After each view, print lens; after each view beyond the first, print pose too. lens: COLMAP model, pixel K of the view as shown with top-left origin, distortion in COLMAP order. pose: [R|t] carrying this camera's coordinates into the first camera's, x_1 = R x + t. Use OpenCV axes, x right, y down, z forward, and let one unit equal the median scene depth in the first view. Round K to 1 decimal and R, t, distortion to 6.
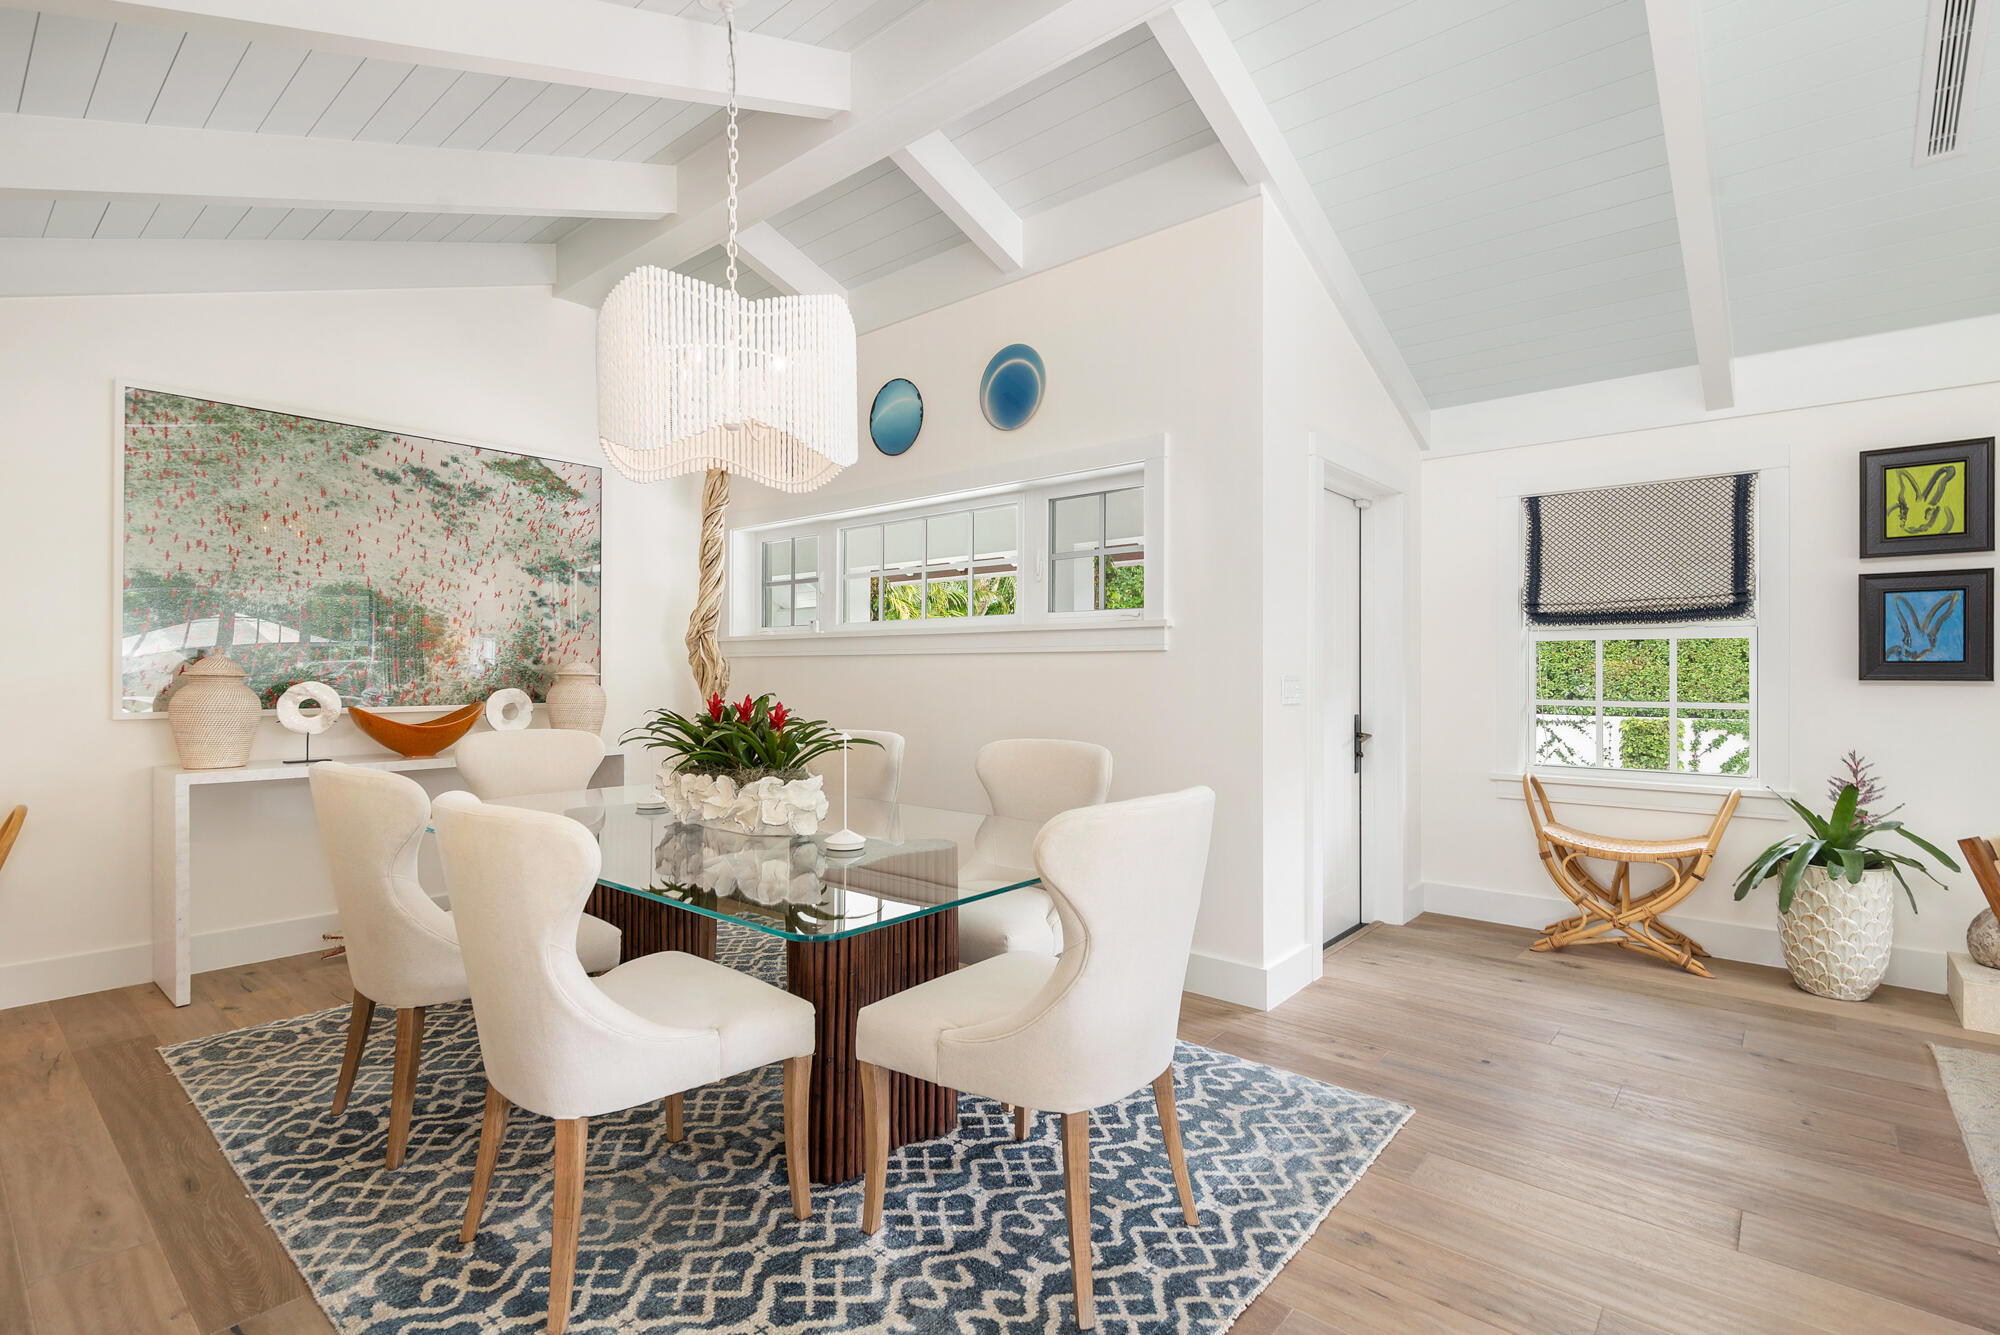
lens RADIAL K [[929.9, 0, 1064.8], [0, 929.9, 677.0], [0, 0, 1]] dist [-0.005360, -0.001834]
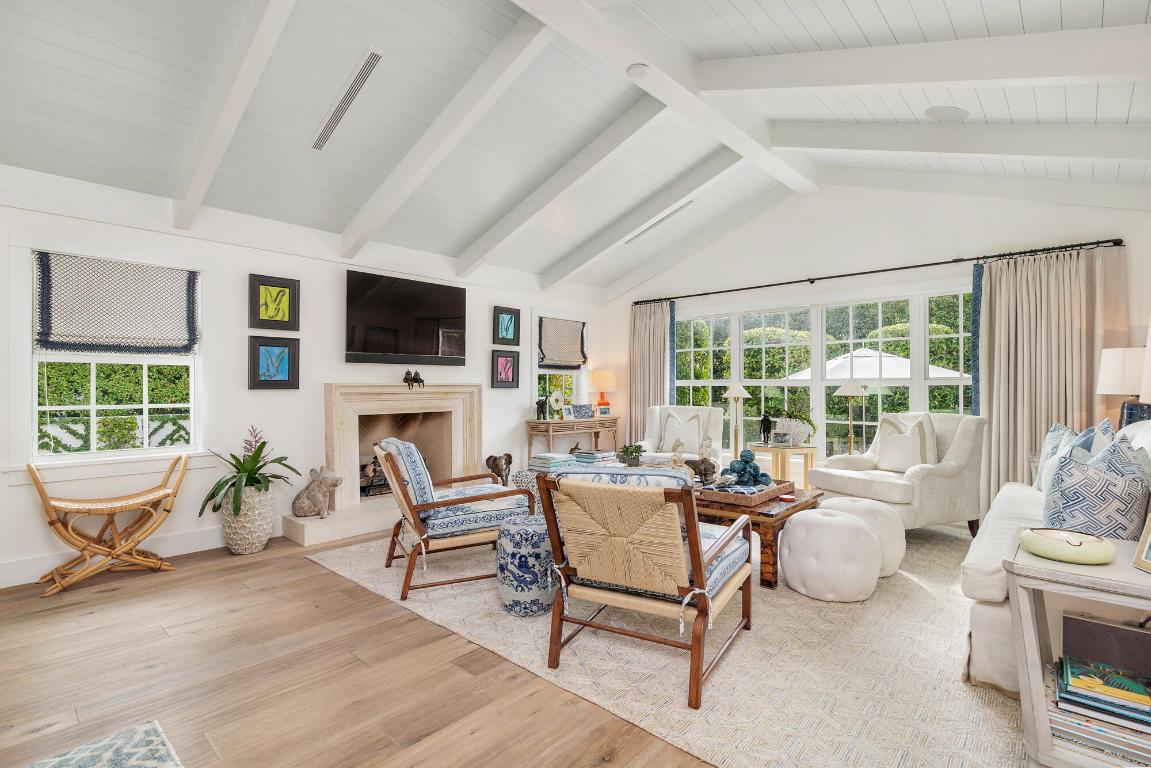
lens RADIAL K [[535.2, 0, 588.5], [0, 535.2, 386.8], [0, 0, 1]] dist [-0.005360, -0.001834]
pose [[0.051016, -0.003083, 0.998693, -0.238923], [0.004215, 0.999987, 0.002871, -0.002729], [-0.998689, 0.004063, 0.051029, 0.223308]]
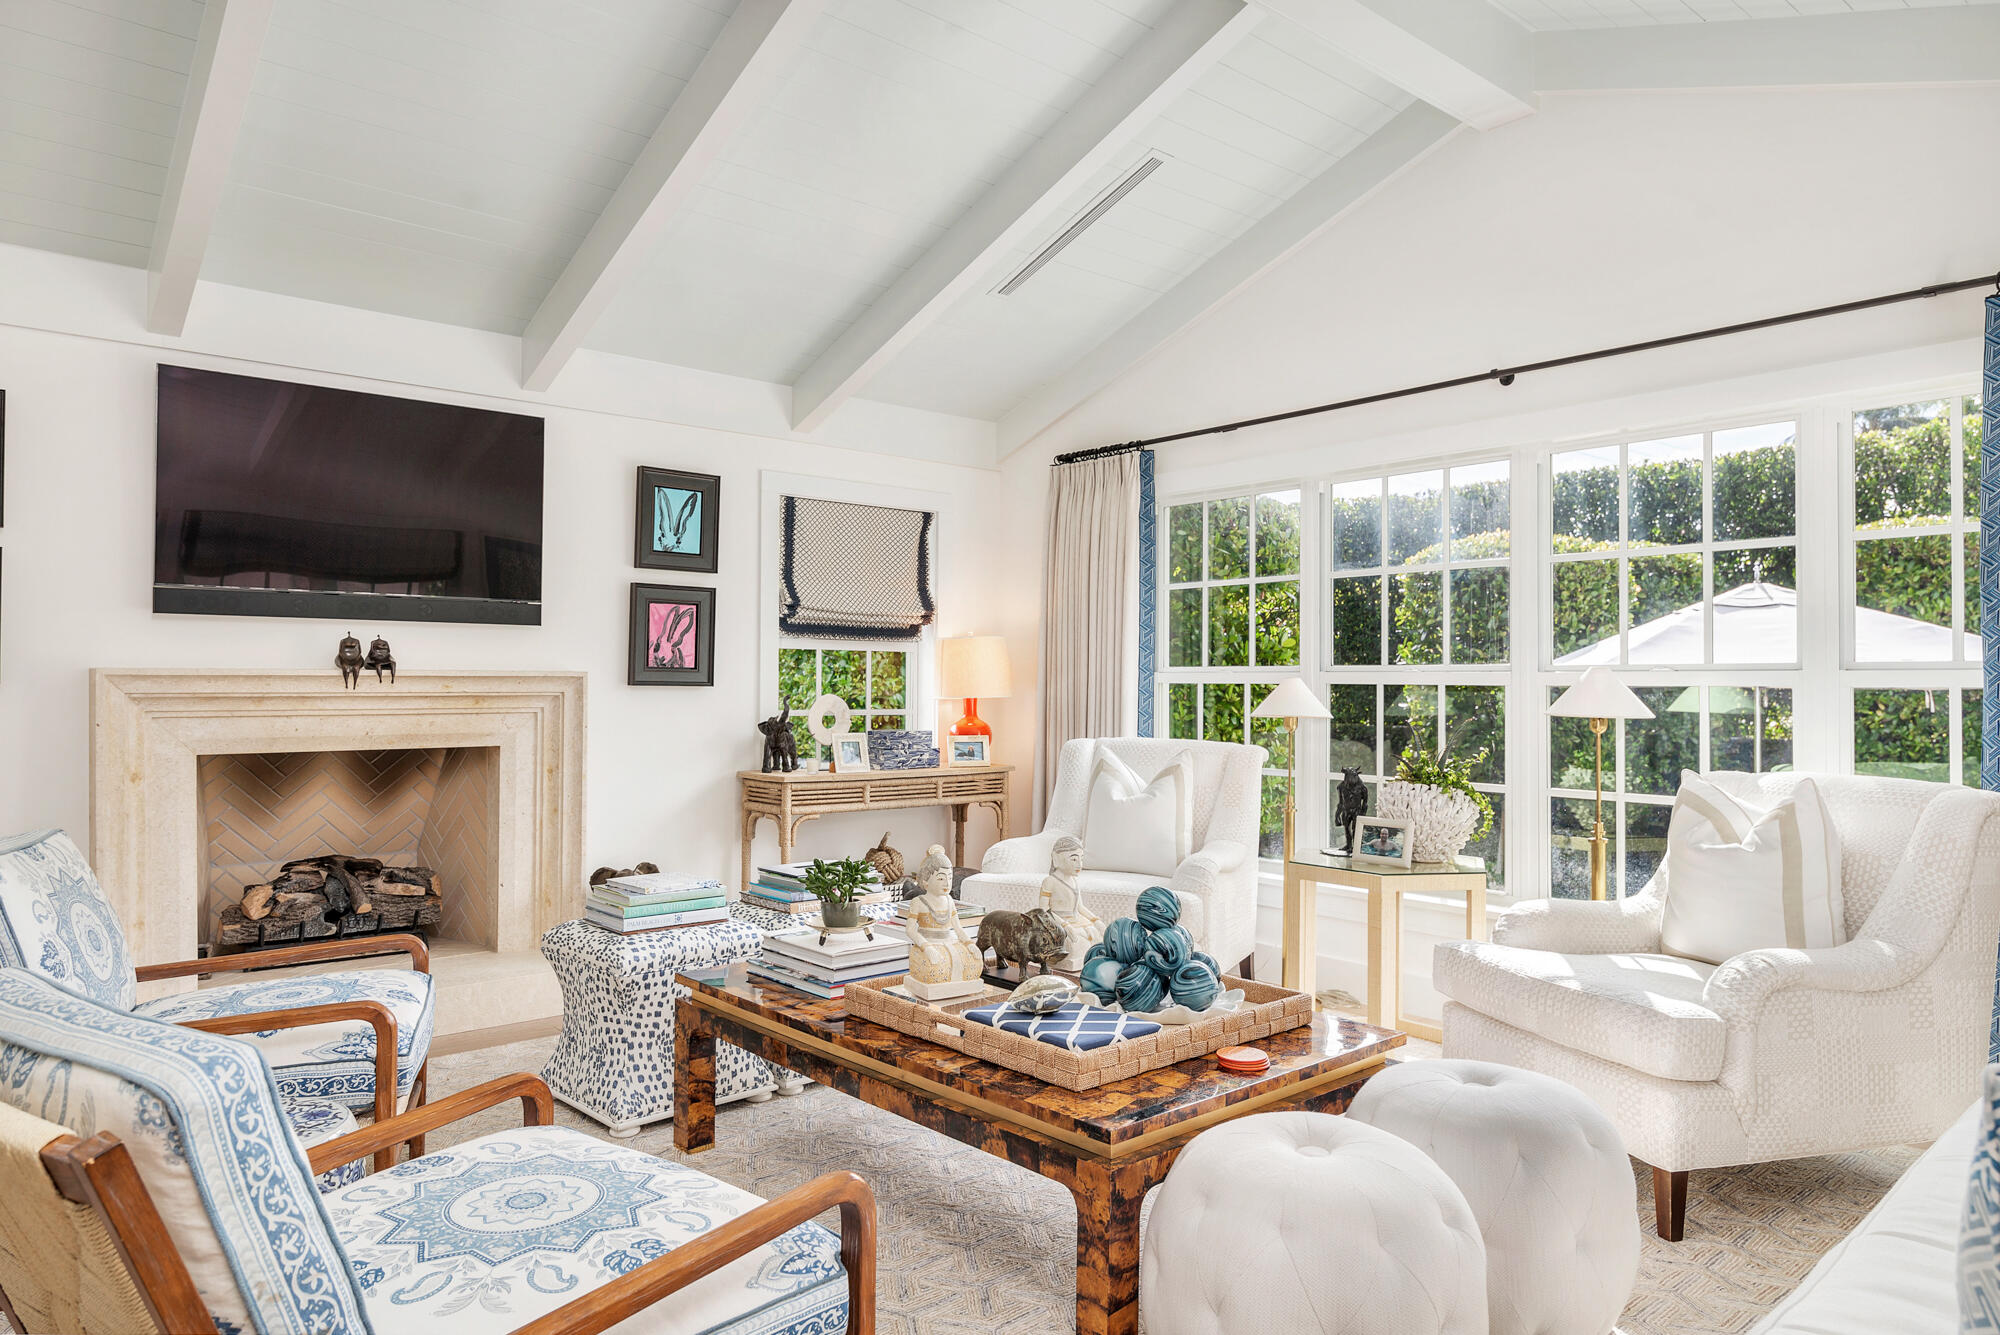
lens RADIAL K [[1254.6, 0, 1003.3], [0, 1254.6, 663.8], [0, 0, 1]] dist [-0.003655, -0.003864]
pose [[0.172794, 0.013986, 0.984859, -0.145476], [-0.003166, 0.999902, -0.013644, -0.002349], [-0.984953, -0.000760, 0.172821, 0.126626]]
